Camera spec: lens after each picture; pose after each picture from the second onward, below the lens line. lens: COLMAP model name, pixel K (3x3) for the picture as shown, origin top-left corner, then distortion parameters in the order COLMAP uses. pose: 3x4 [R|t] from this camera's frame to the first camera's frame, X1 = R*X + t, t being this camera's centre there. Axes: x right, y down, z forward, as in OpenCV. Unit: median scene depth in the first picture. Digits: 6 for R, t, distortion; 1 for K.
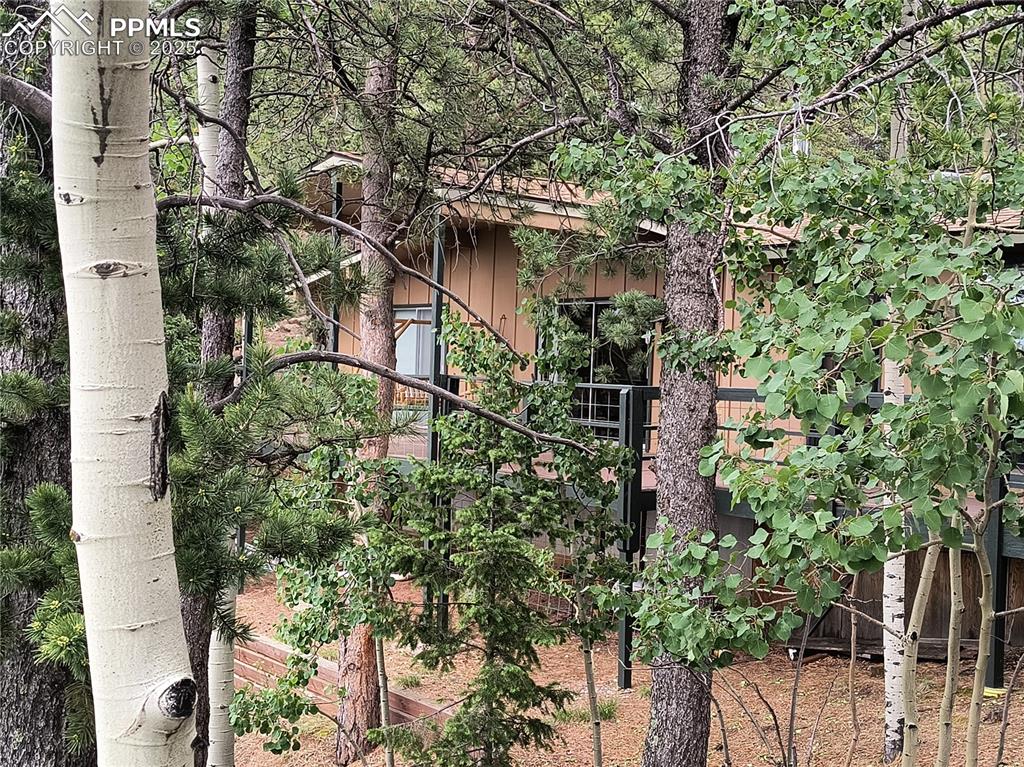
lens RADIAL K [[756.4, 0, 512.1], [0, 756.4, 356.1], [0, 0, 1]] dist [0.000919, -0.001032]
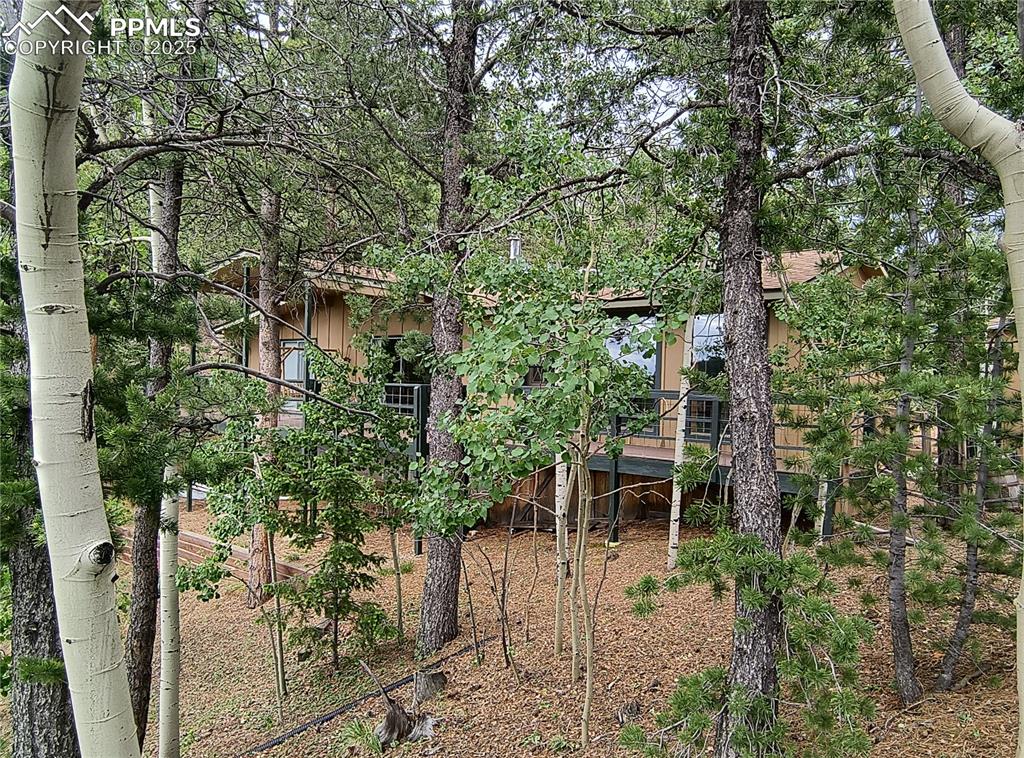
lens RADIAL K [[470.8, 0, 514.4], [0, 470.8, 385.6], [0, 0, 1]] dist [-0.019974, 0.006992]
pose [[0.991314, -0.008013, 0.131273, 0.241752], [0.007884, 0.999968, 0.001499, 0.043544], [-0.131281, -0.000451, 0.991345, -0.128976]]
